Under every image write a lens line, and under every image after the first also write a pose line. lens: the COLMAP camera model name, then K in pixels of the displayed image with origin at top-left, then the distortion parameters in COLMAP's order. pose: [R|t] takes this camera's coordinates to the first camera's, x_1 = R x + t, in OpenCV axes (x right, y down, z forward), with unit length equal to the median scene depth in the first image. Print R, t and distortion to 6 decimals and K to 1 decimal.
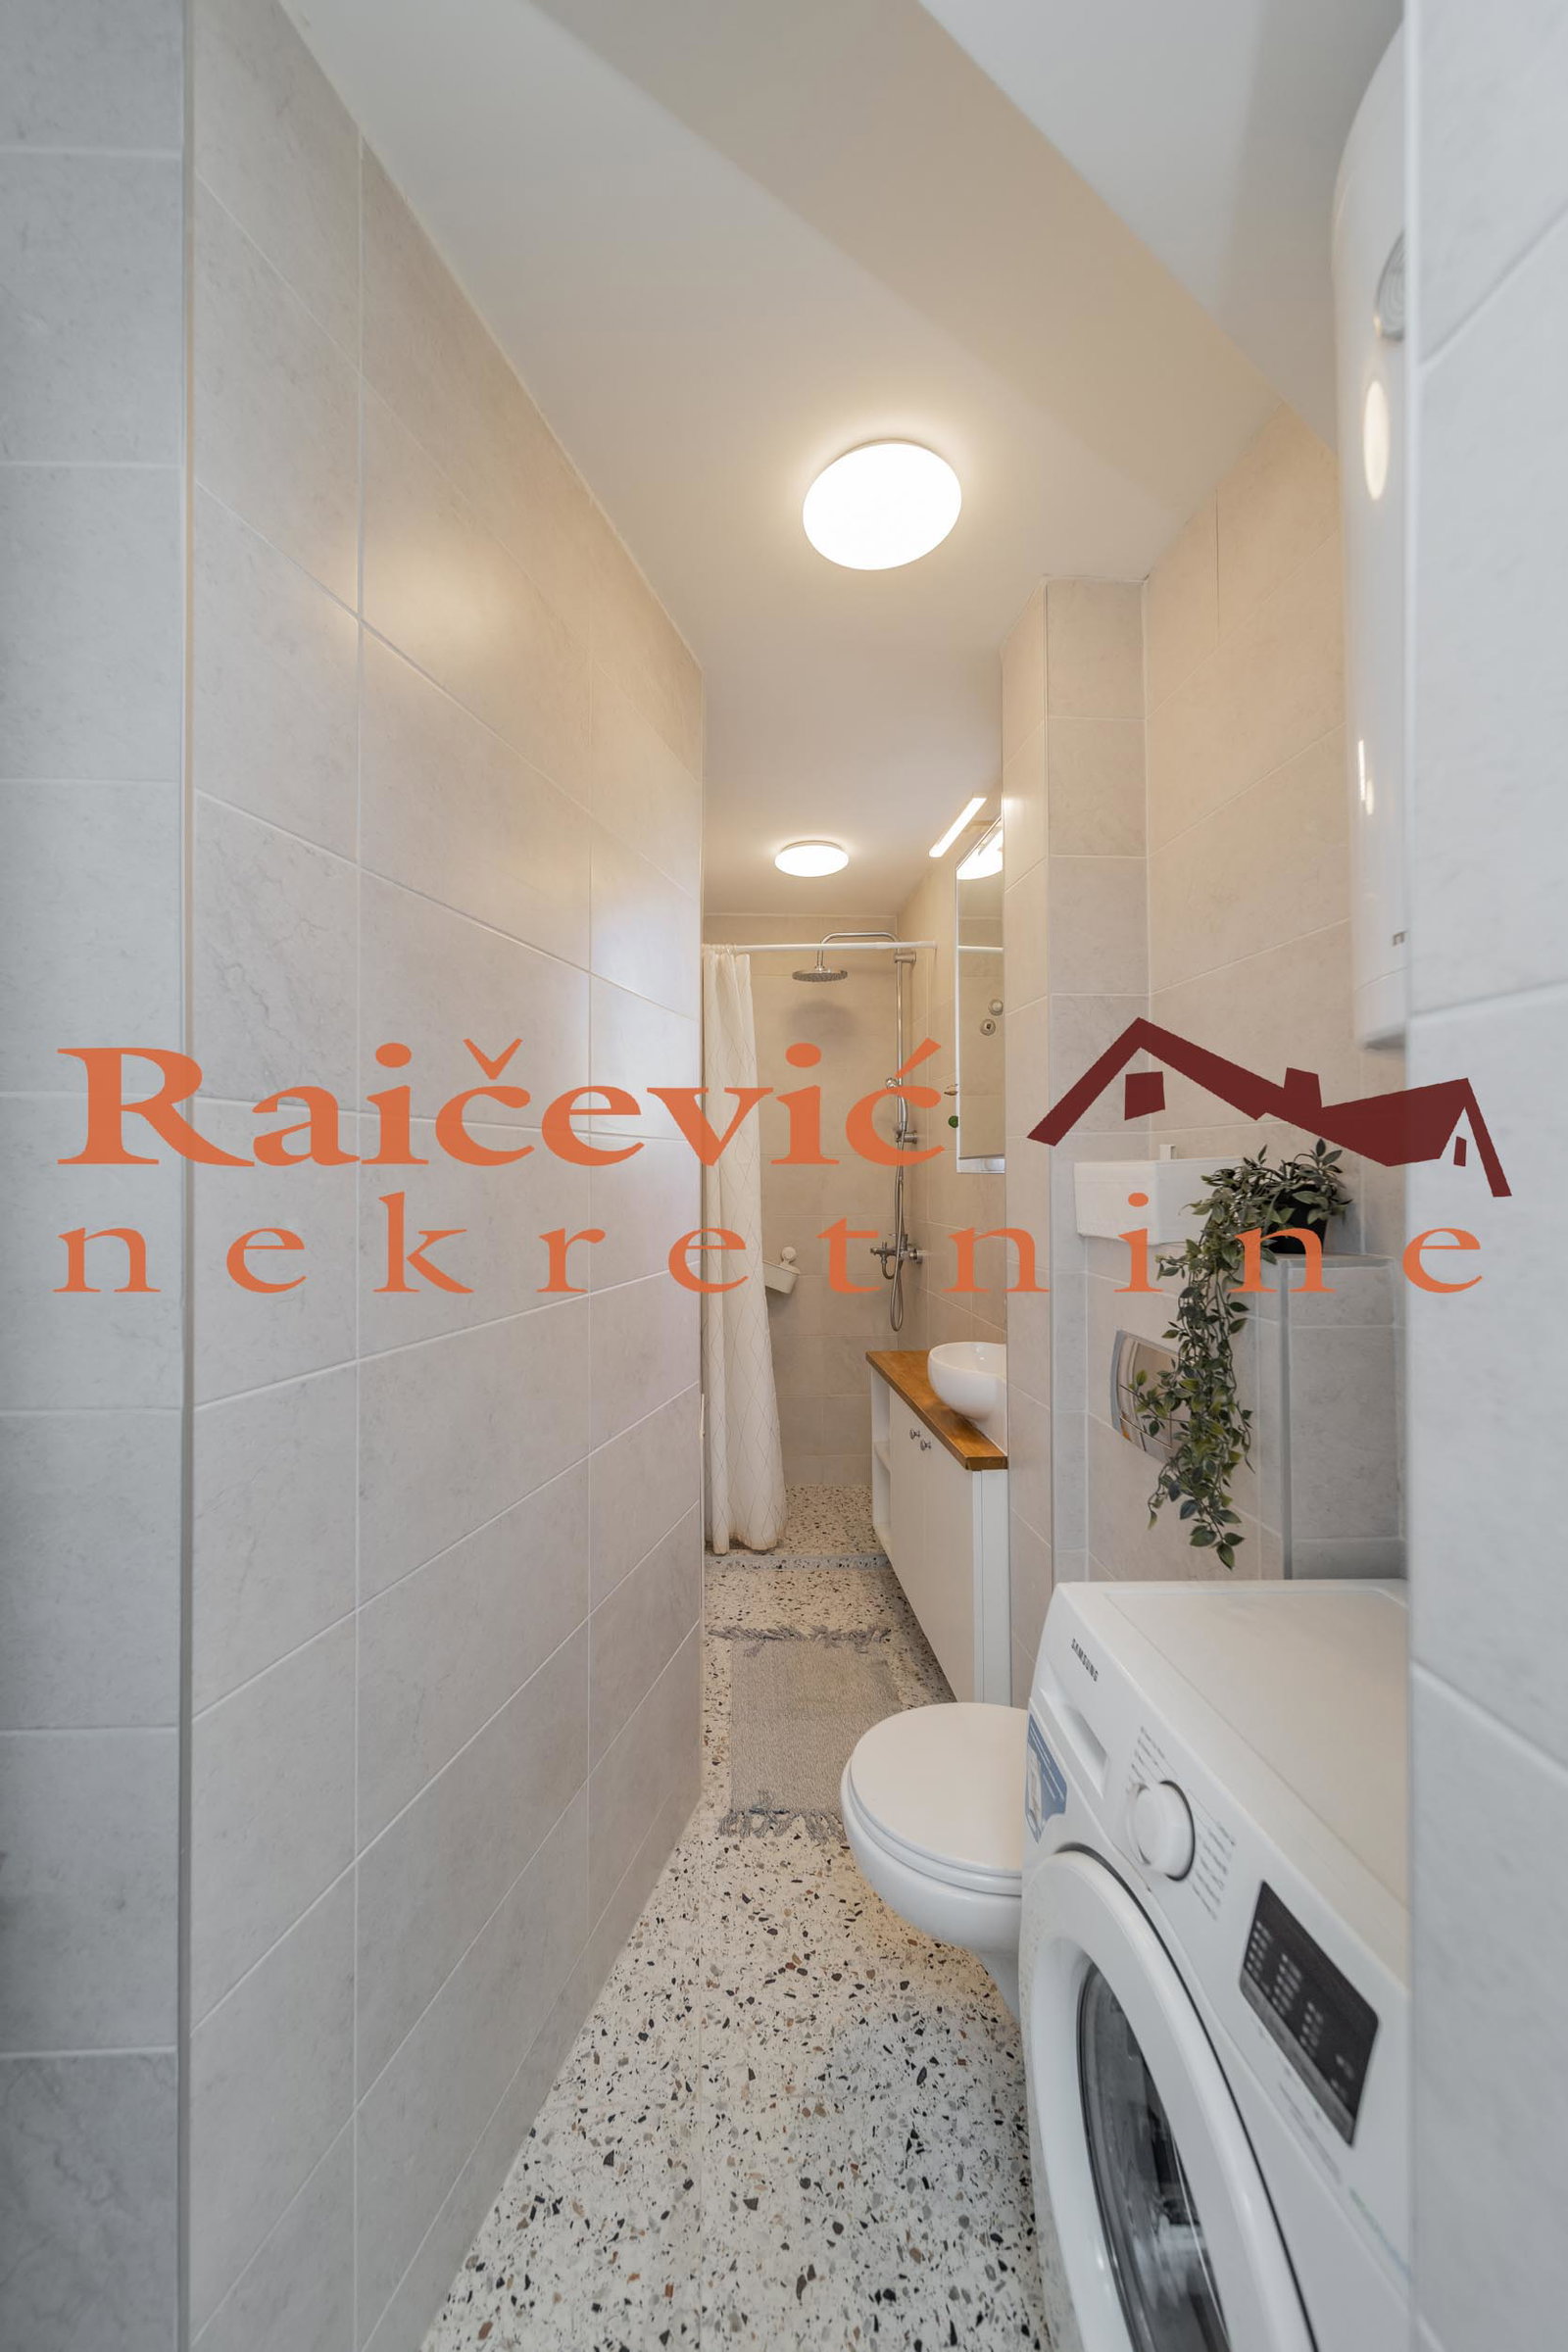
lens RADIAL K [[972.7, 0, 779.9], [0, 972.7, 1116.2], [0, 0, 1]] dist [0.001117, 0.000093]
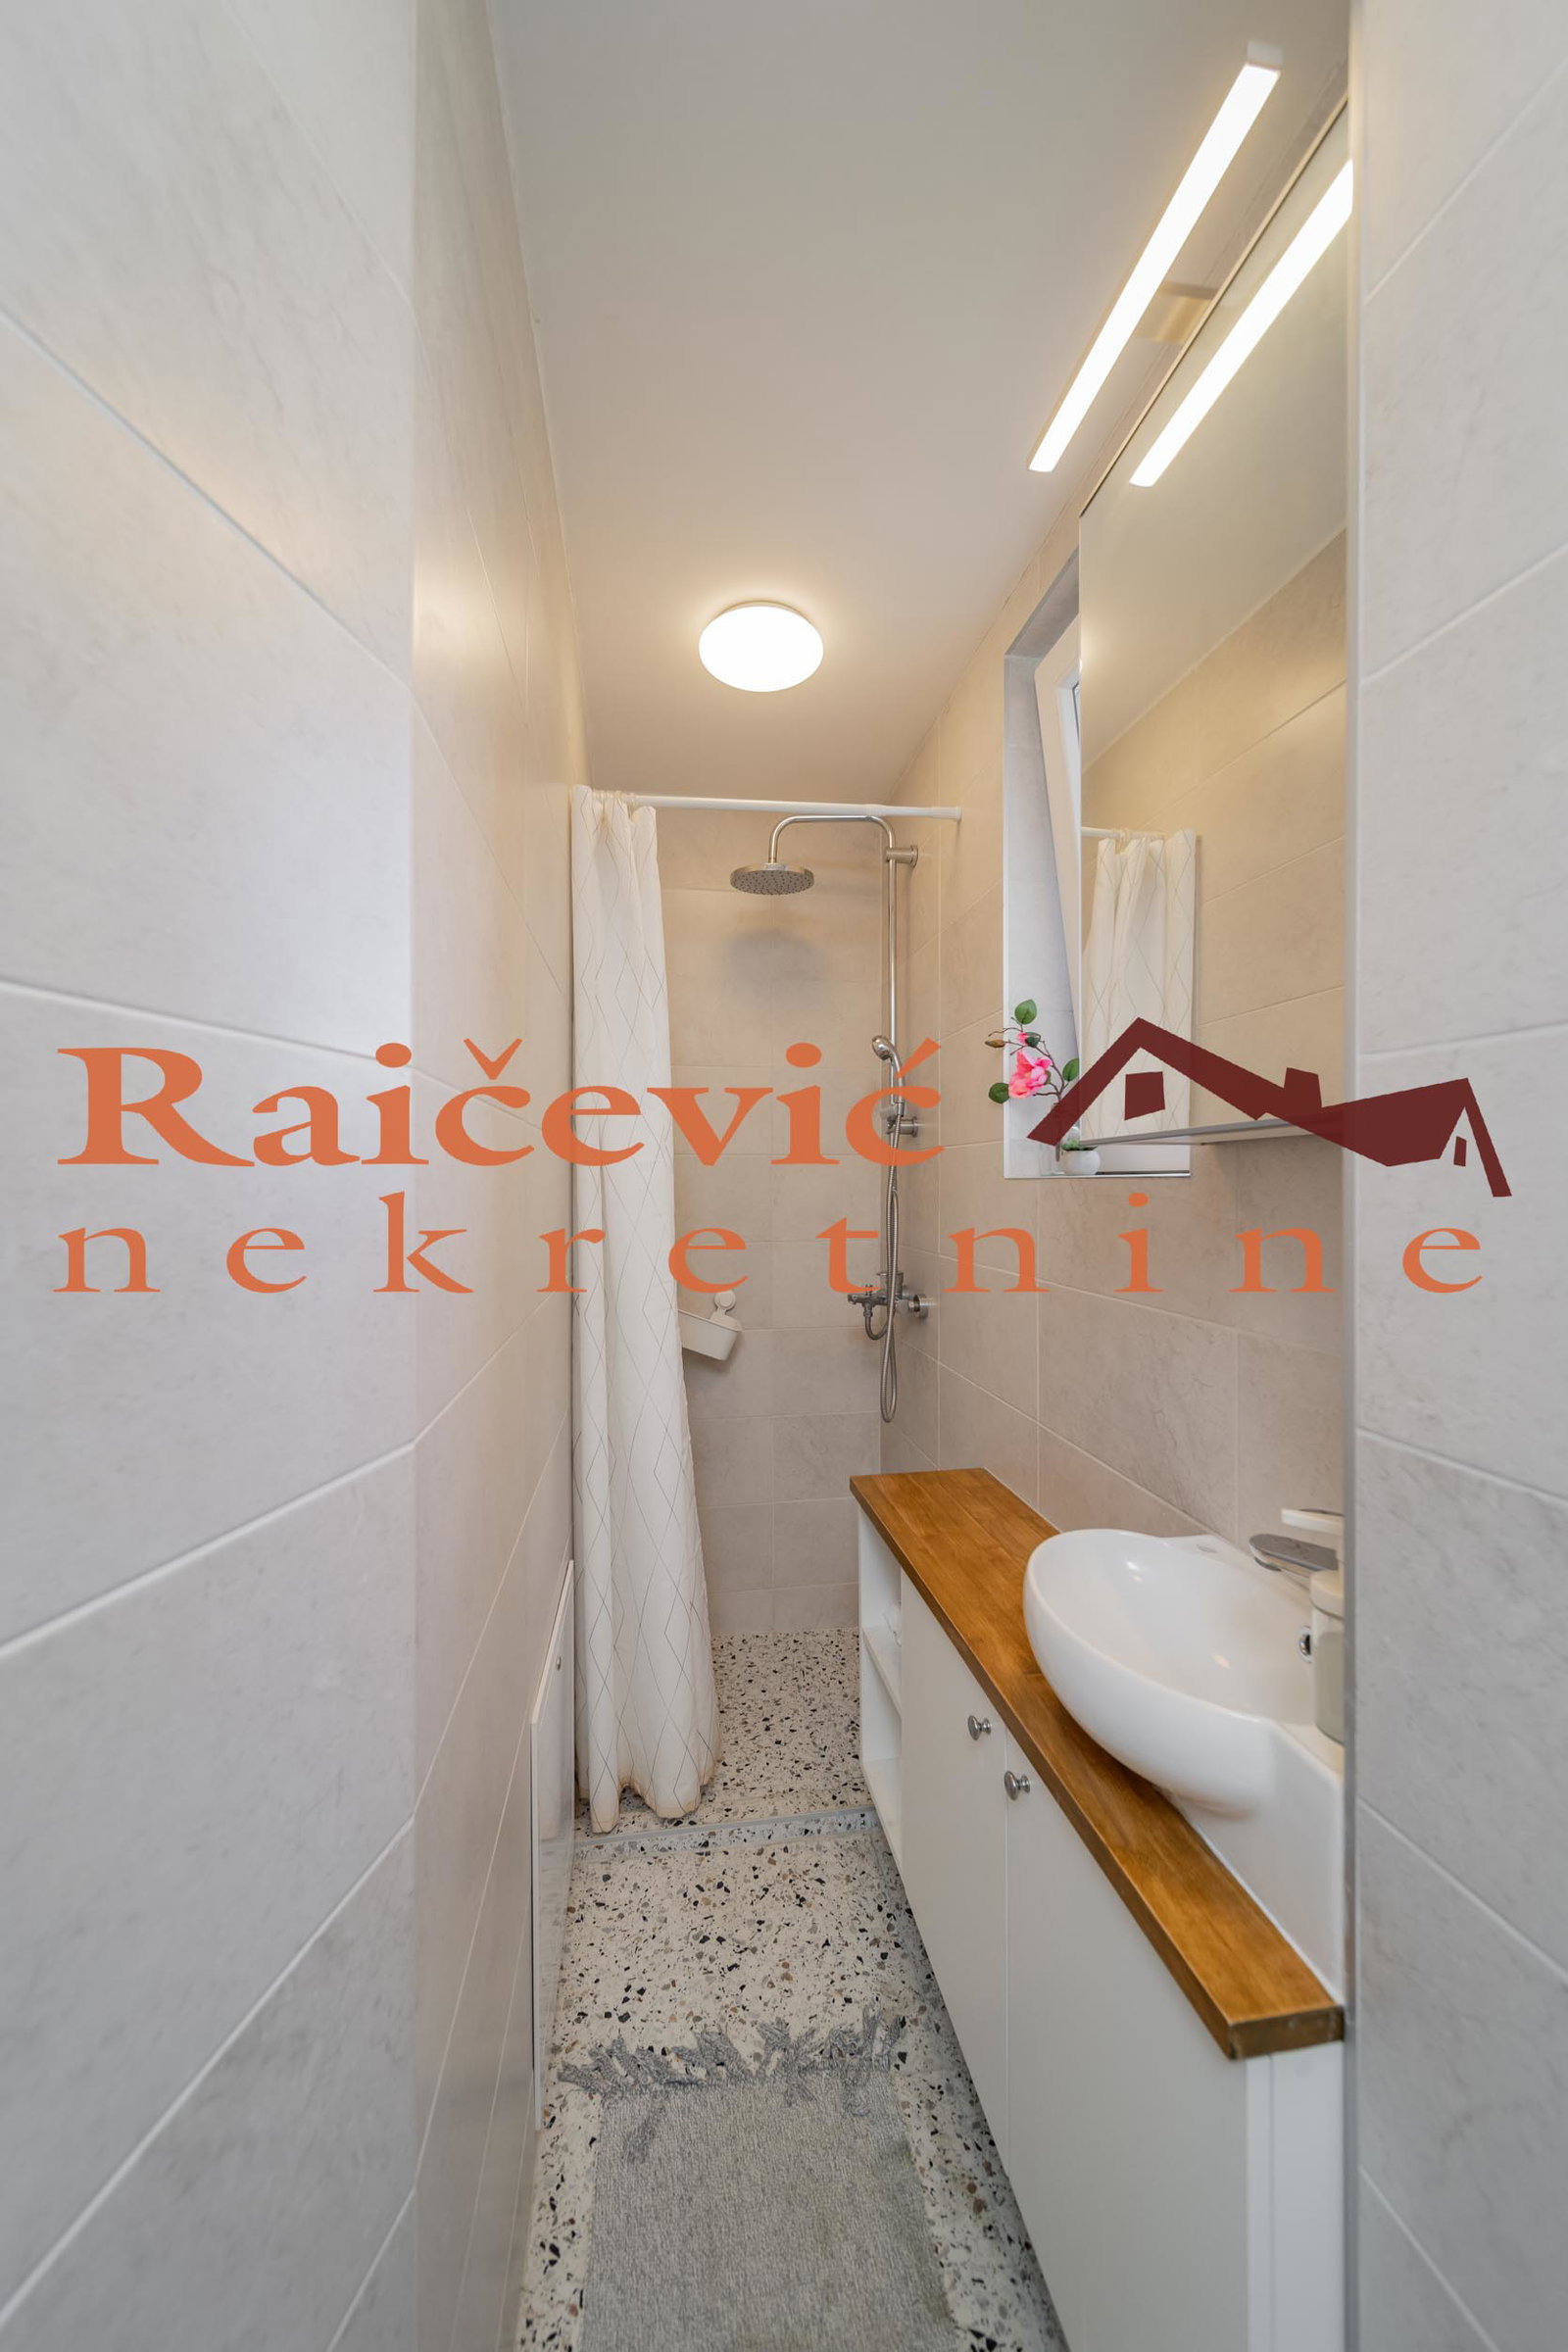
lens RADIAL K [[947.5, 0, 784.0], [0, 947.5, 1176.0], [0, 0, 1]] dist [-0.000524, -0.000008]
pose [[0.998042, 0.000447, 0.062552, 0.011595], [-0.003501, 0.998807, 0.048710, 0.029510], [-0.062456, -0.048833, 0.996852, 0.440766]]
